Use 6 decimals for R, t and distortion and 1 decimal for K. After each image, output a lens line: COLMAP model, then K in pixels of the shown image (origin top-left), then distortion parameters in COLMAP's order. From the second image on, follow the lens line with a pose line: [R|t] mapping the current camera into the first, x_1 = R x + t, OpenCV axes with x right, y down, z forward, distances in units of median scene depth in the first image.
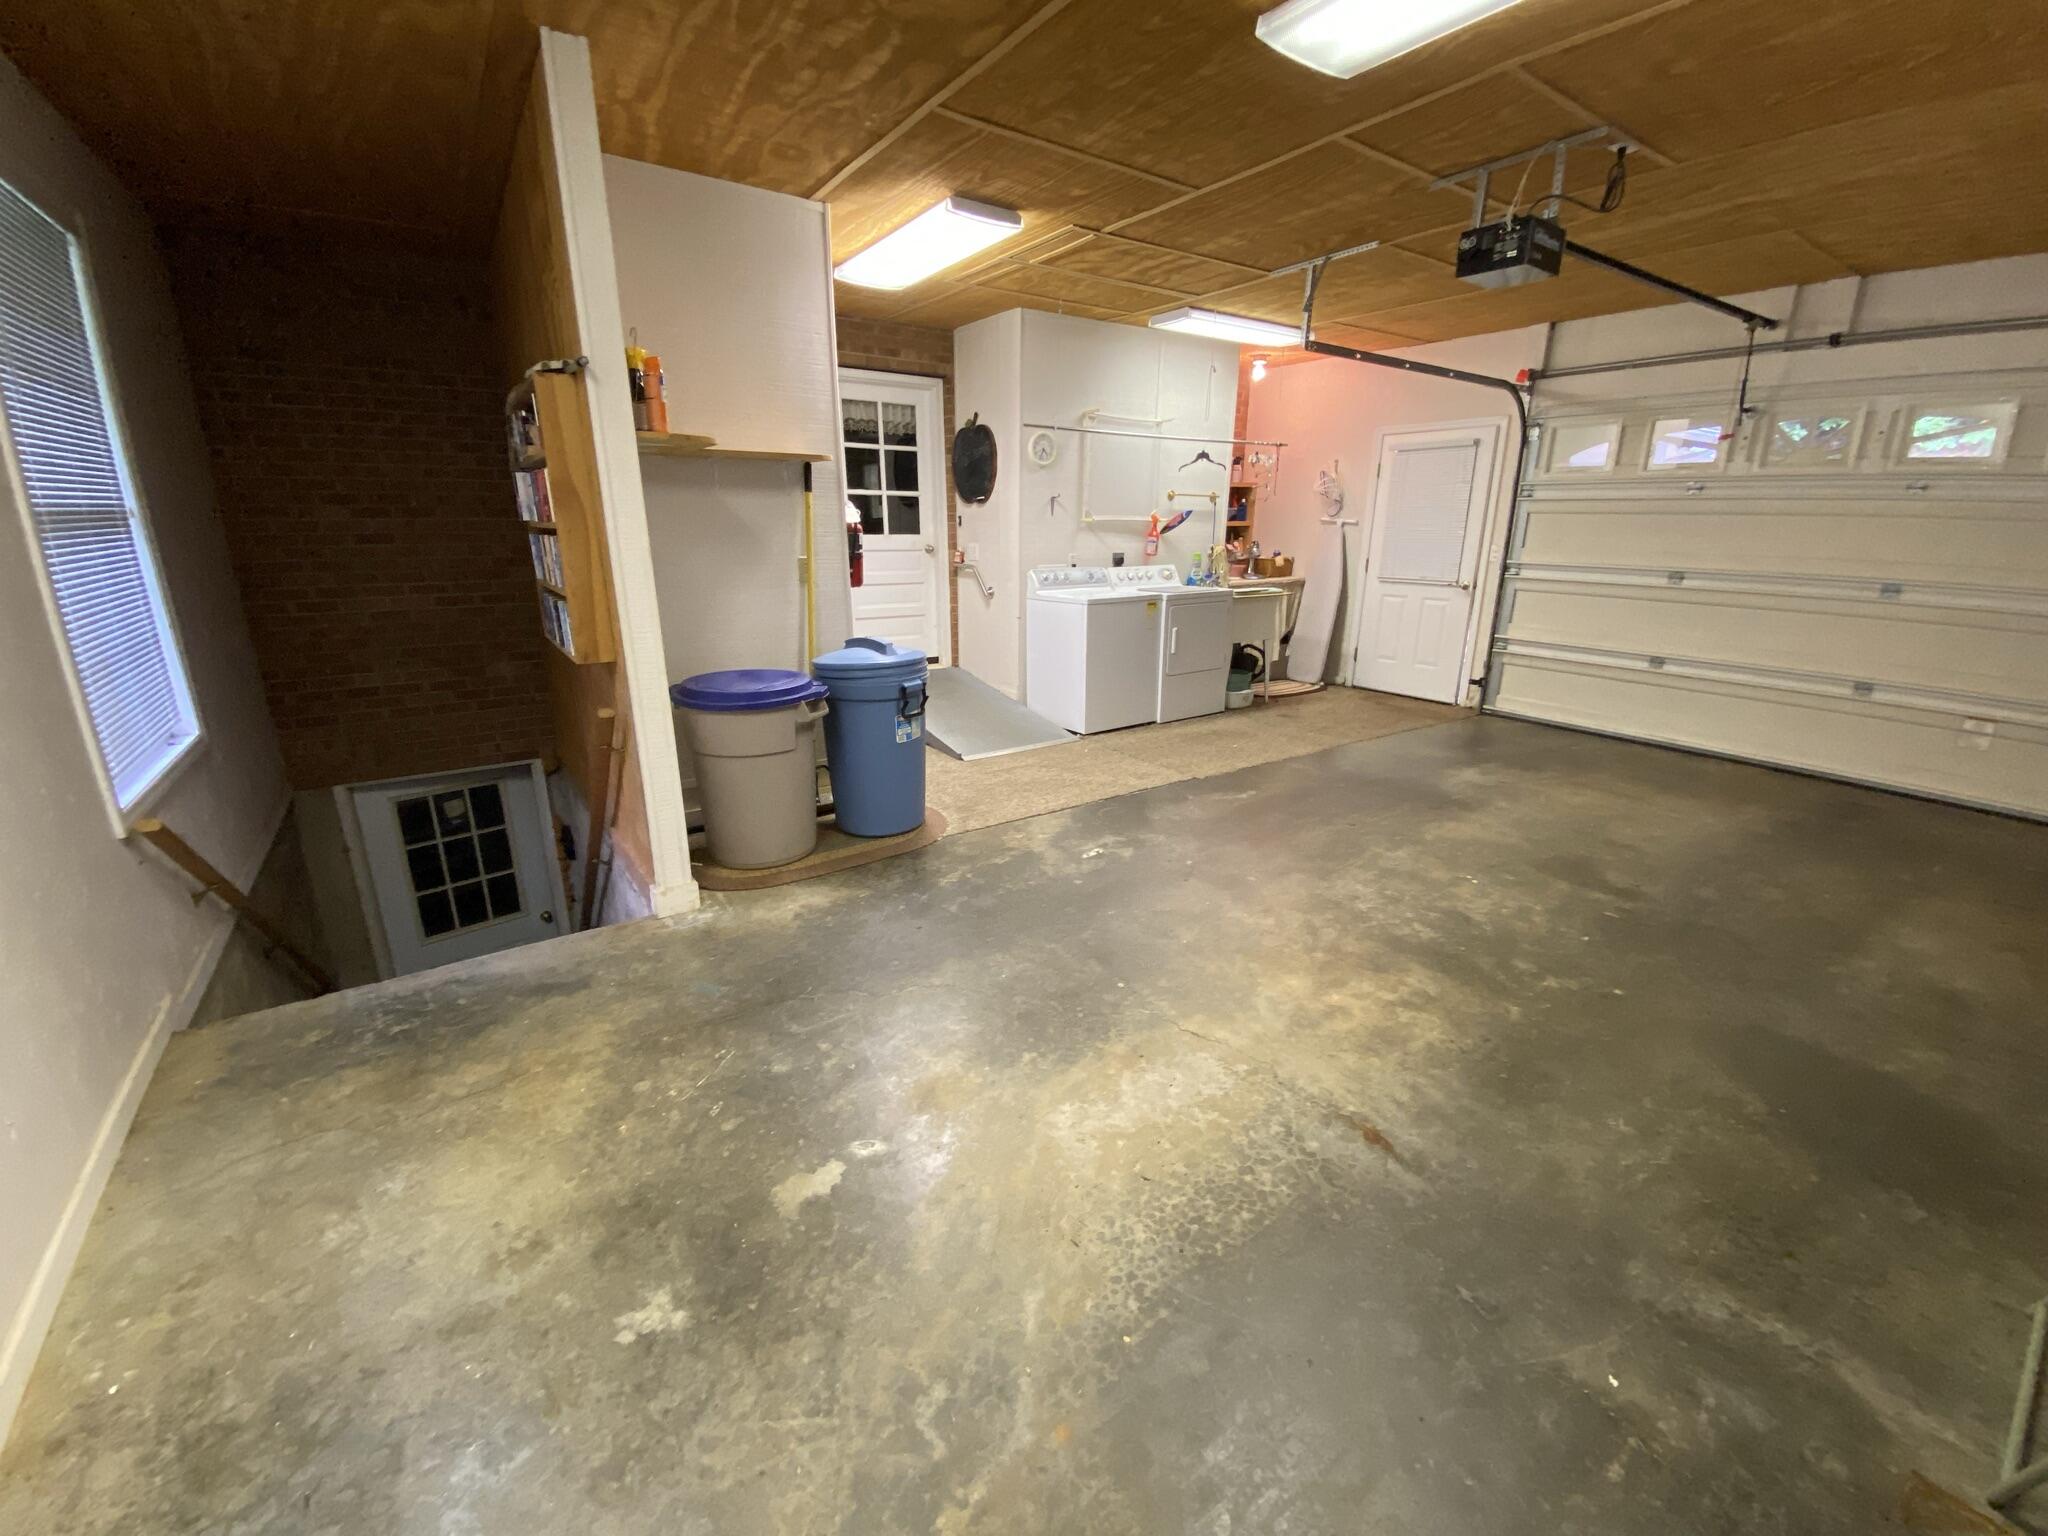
lens RADIAL K [[816.1, 0, 1024.0], [0, 816.1, 768.0], [0, 0, 1]] dist [0.022117, 0.000059]
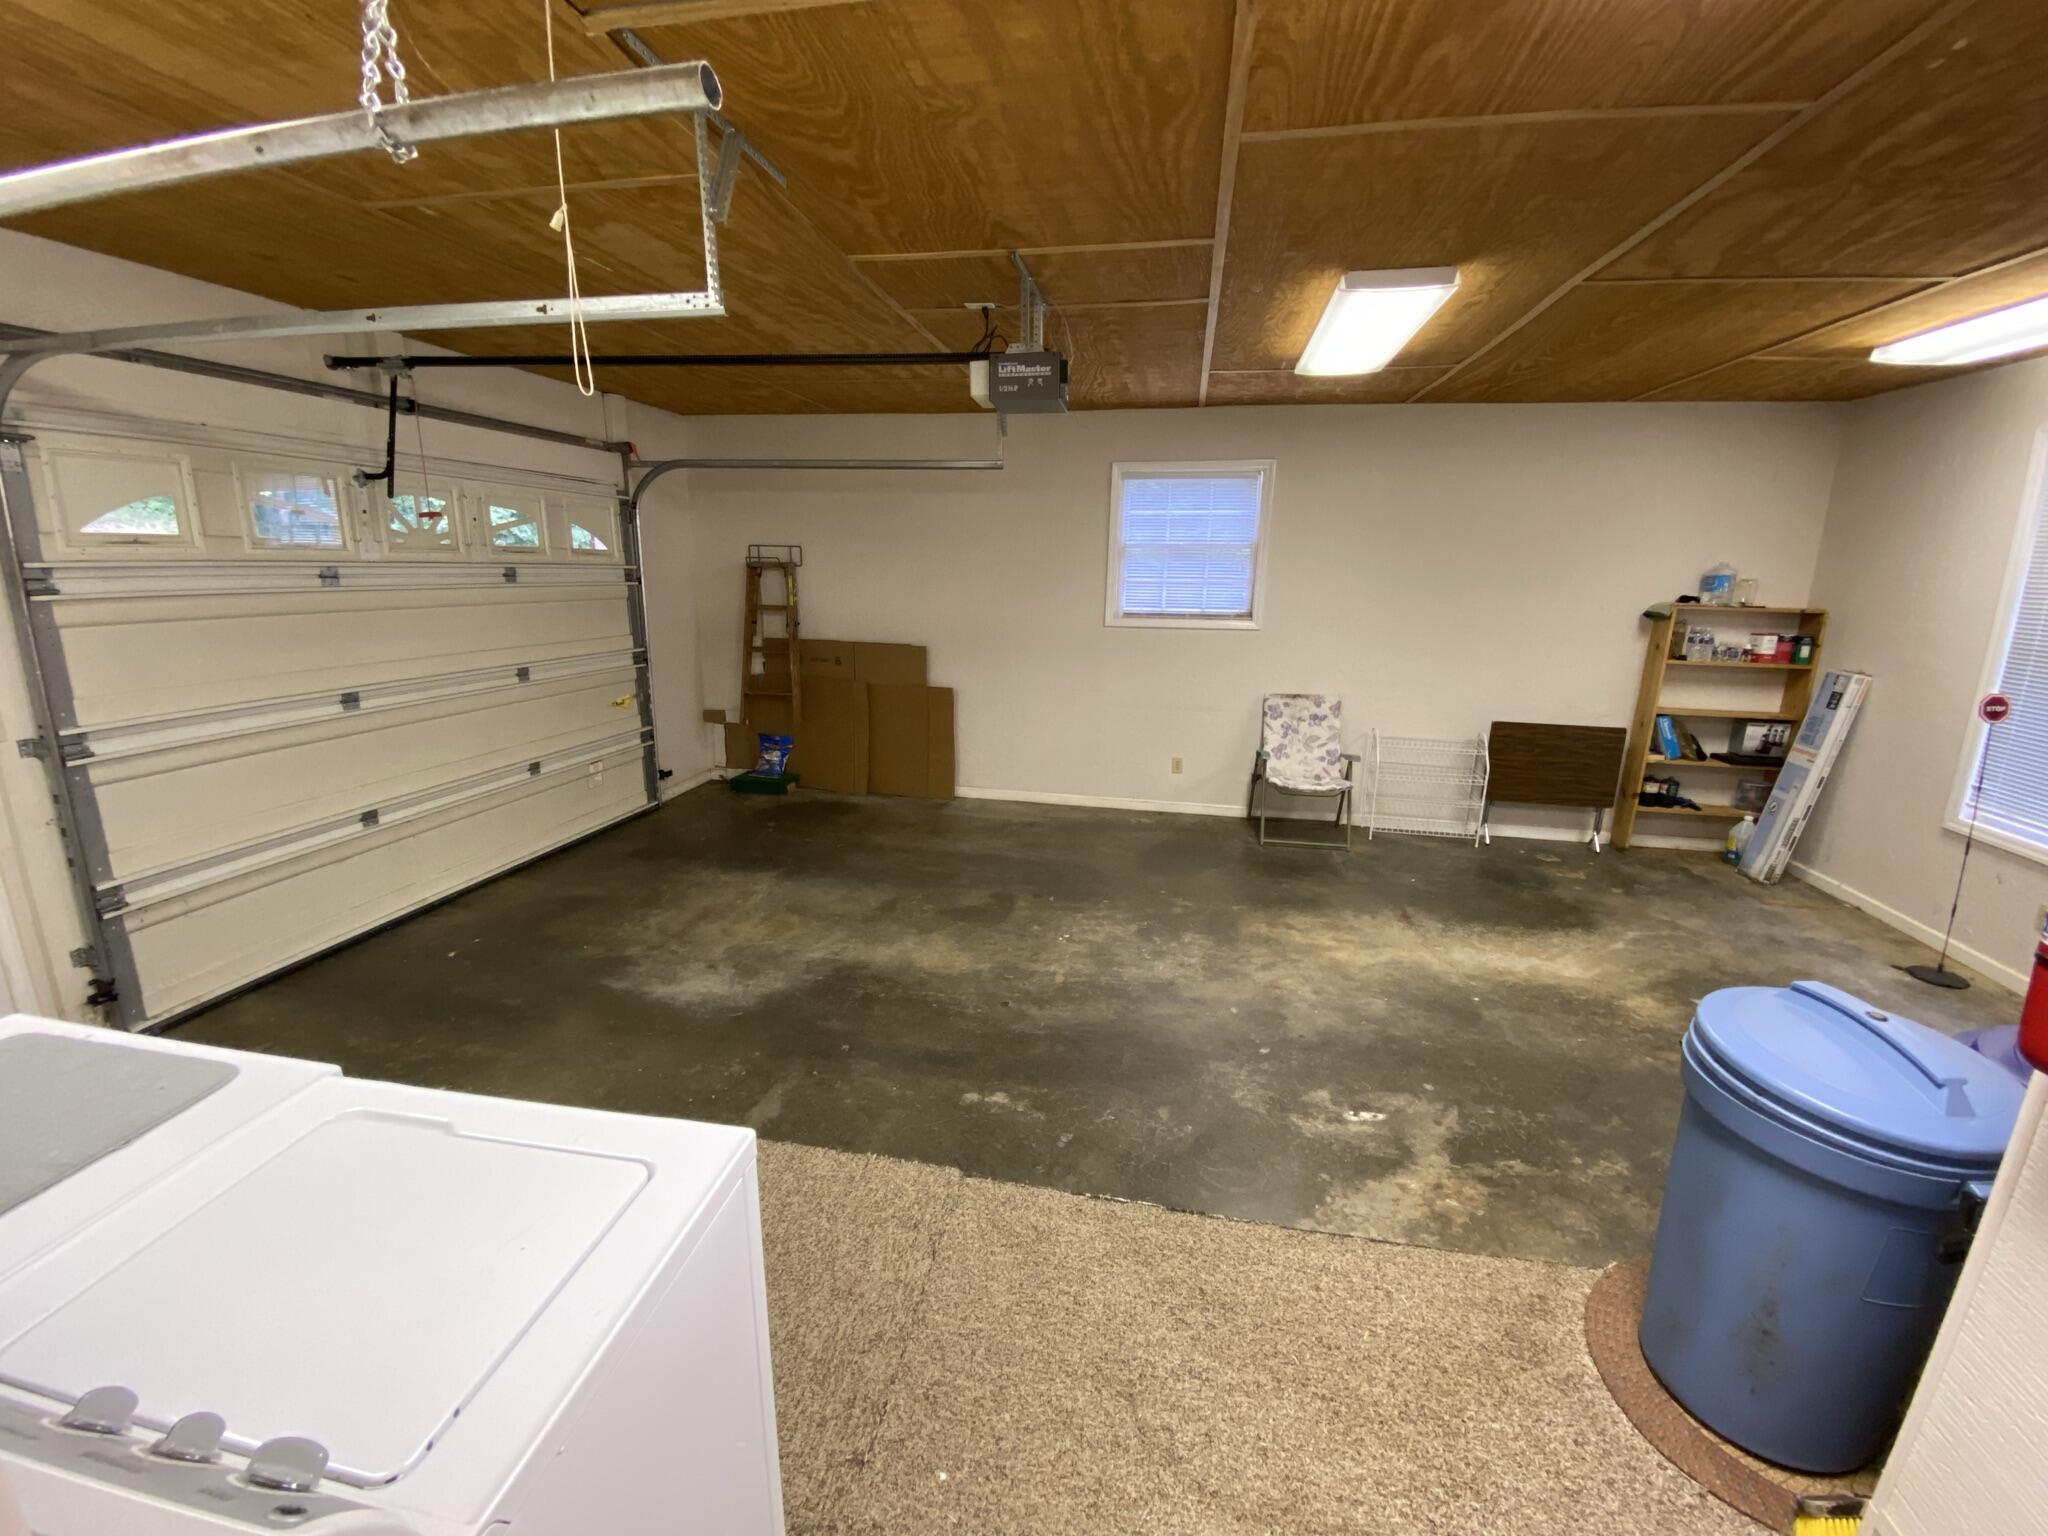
lens RADIAL K [[834.9, 0, 1030.7], [0, 834.9, 762.4], [0, 0, 1]] dist [0.020646, -0.019056]
pose [[-0.710133, -0.179750, 0.680736, -0.144972], [0.185514, 0.884925, 0.427192, -0.510924], [-0.679188, 0.429649, -0.595068, 1.420265]]
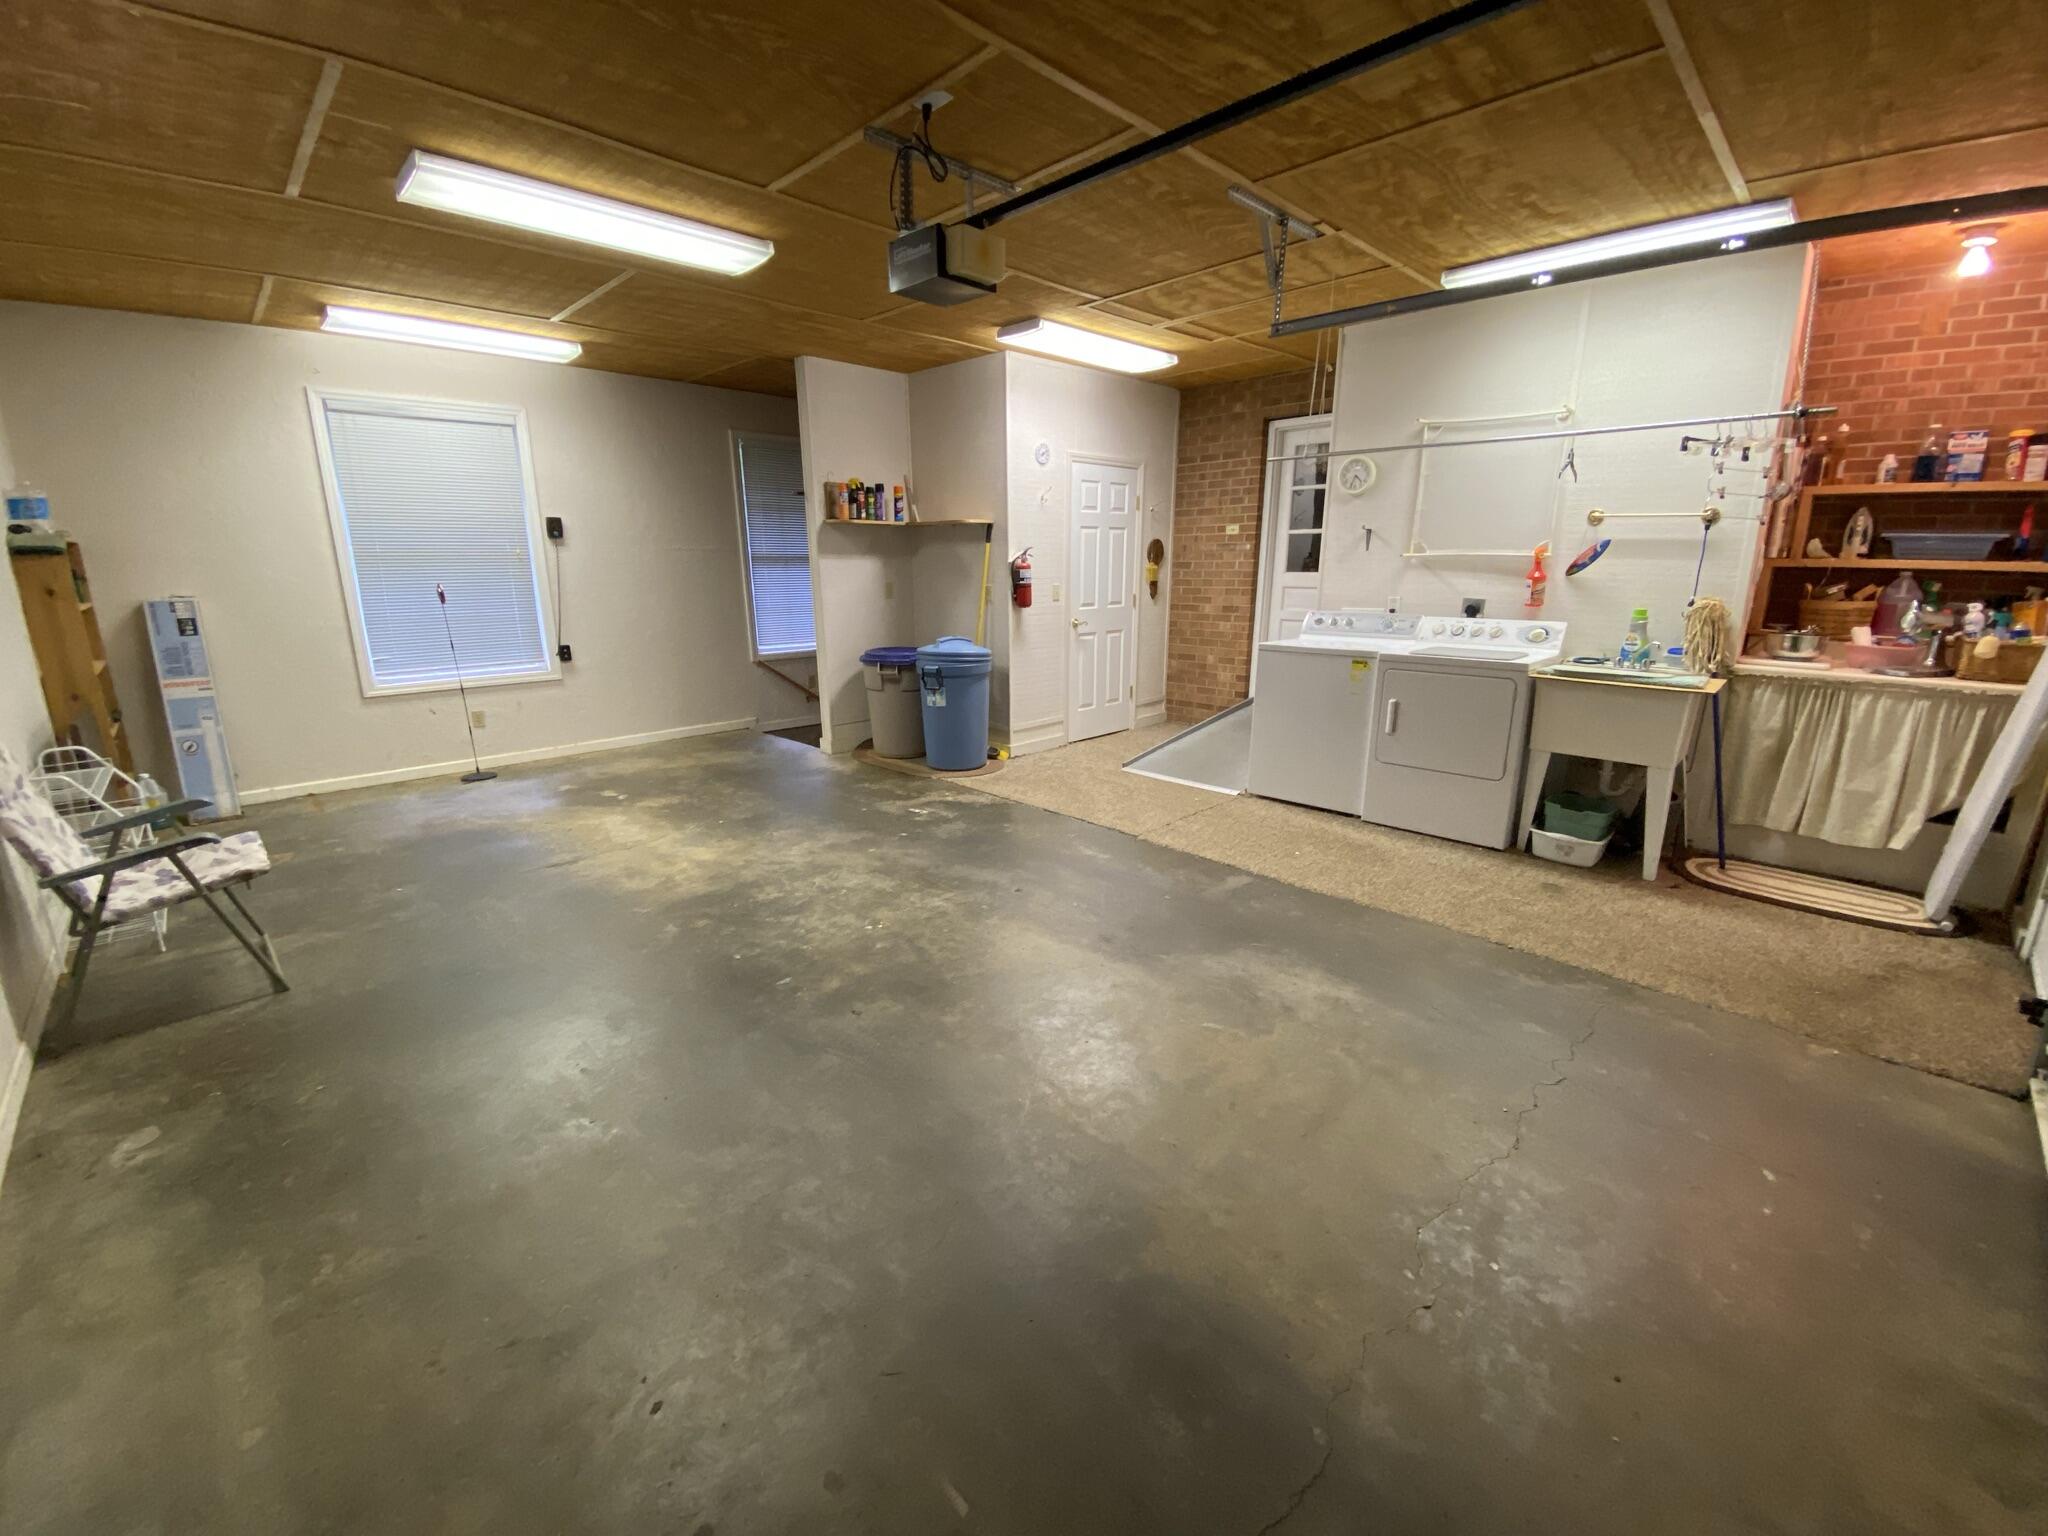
lens RADIAL K [[834.9, 0, 1030.7], [0, 834.9, 762.4], [0, 0, 1]] dist [0.020646, -0.019056]
pose [[0.182793, 0.227977, -0.956354, 1.281218], [-0.285671, 0.943090, 0.170213, -0.228152], [0.940733, 0.242089, 0.237516, 0.787819]]
